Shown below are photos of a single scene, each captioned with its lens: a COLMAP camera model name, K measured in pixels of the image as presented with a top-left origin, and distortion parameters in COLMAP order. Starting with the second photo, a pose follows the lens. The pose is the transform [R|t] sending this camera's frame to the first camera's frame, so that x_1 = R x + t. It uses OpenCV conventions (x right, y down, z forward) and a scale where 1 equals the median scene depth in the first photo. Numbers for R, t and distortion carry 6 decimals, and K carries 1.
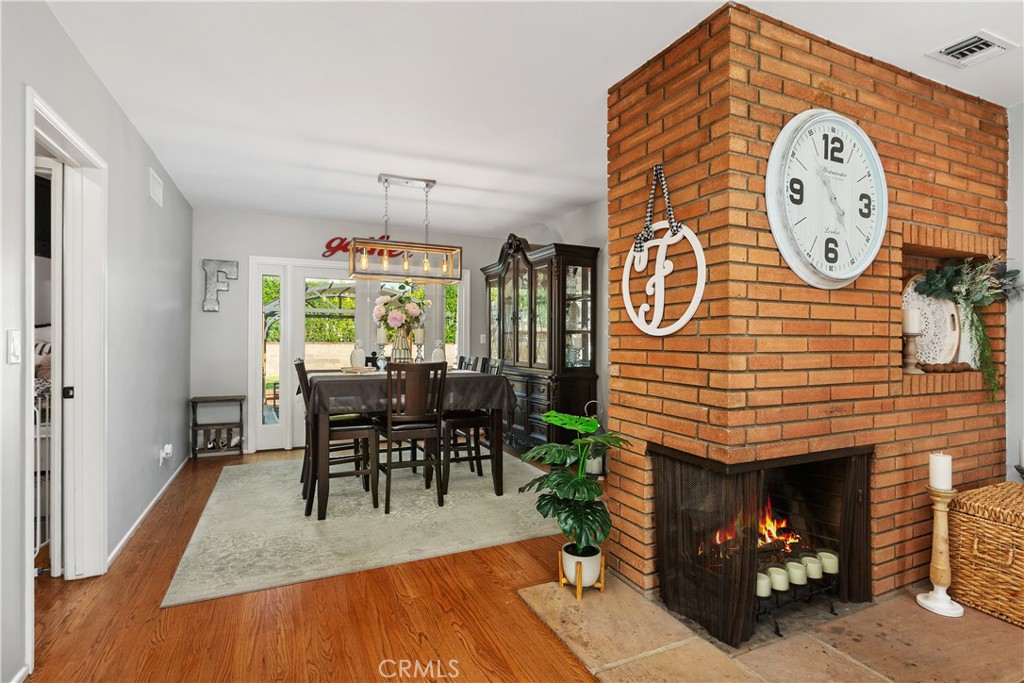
lens RADIAL K [[506.7, 0, 510.5], [0, 506.7, 339.4], [0, 0, 1]] dist [-0.003345, 0.000012]
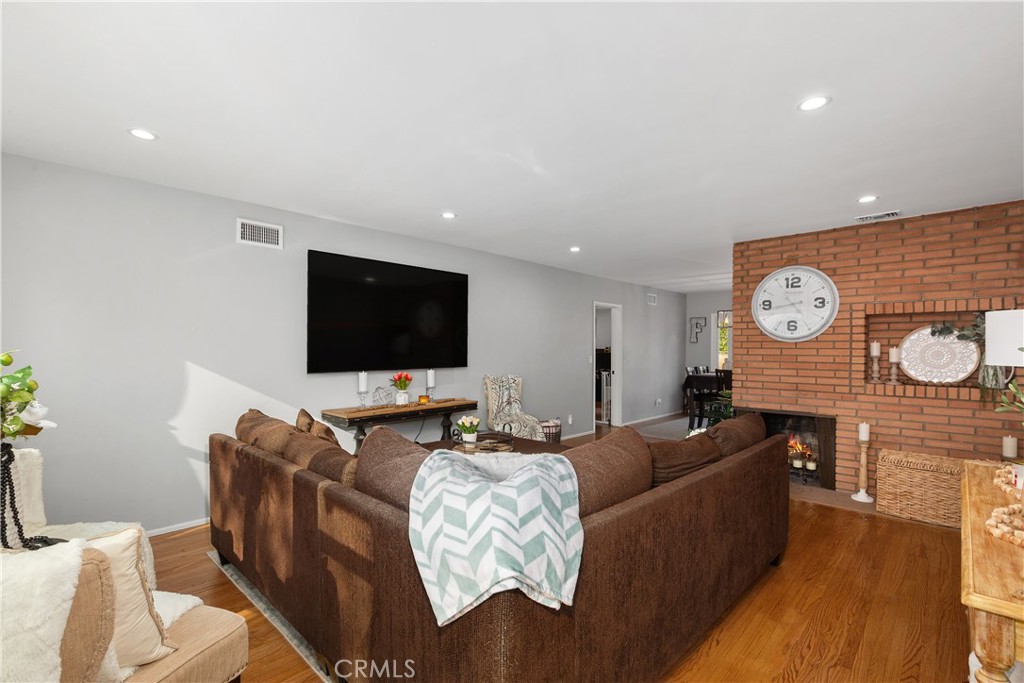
lens RADIAL K [[470.0, 0, 508.0], [0, 470.0, 347.7], [0, 0, 1]] dist [-0.001252, -0.000411]
pose [[0.361798, -0.001599, -0.932255, 2.029496], [-0.002879, 0.999992, -0.002832, -0.059306], [0.932252, 0.003708, 0.361790, -0.948459]]
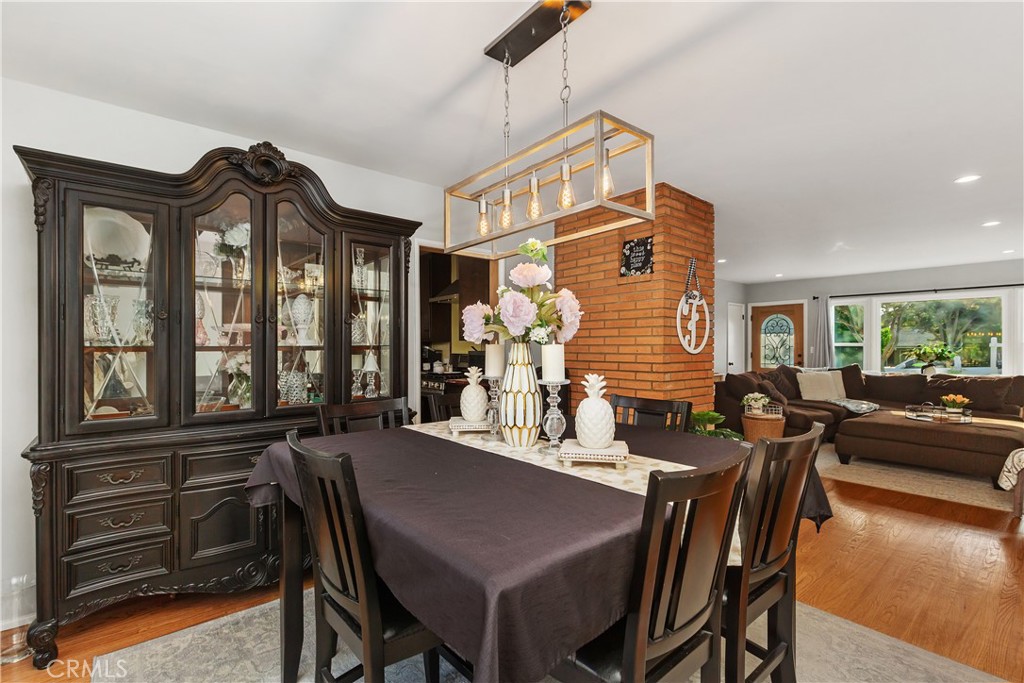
lens RADIAL K [[463.0, 0, 508.4], [0, 463.0, 341.9], [0, 0, 1]] dist [0.000343, -0.000123]
pose [[-0.262165, 0.002103, 0.965021, -1.092157], [-0.002070, 0.999994, -0.002742, -0.042258], [-0.965021, -0.002716, -0.262159, 2.011288]]
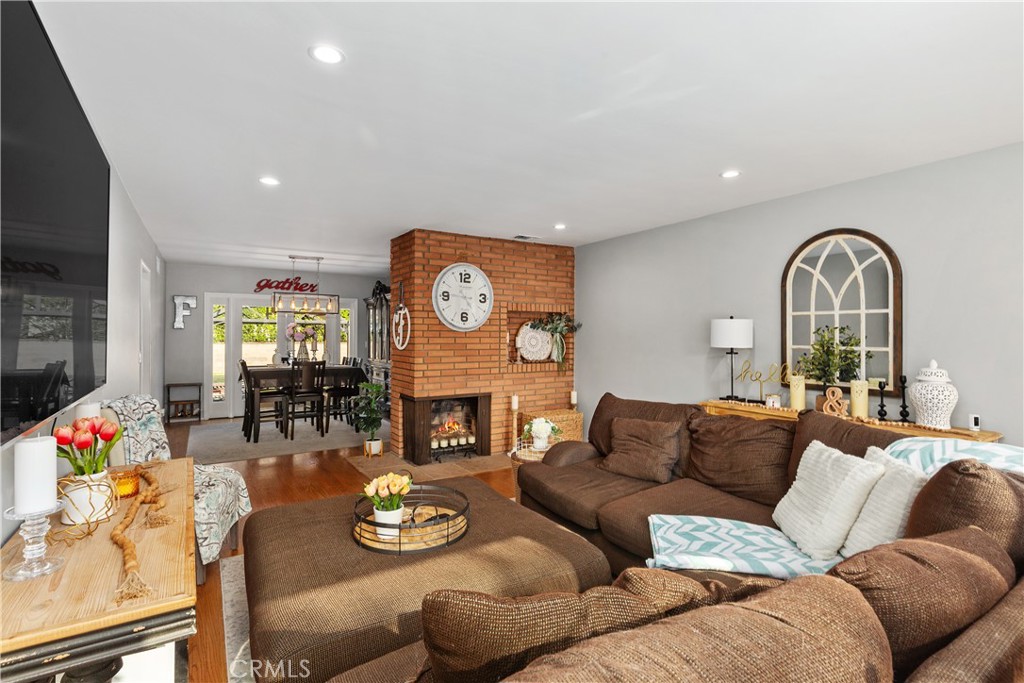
lens RADIAL K [[485.1, 0, 507.3], [0, 485.1, 335.1], [0, 0, 1]] dist [-0.002261, -0.000454]
pose [[0.991126, -0.002109, 0.132910, 0.481325], [0.002201, 0.999997, -0.000549, -0.074392], [-0.132909, 0.000837, 0.991128, -1.390593]]
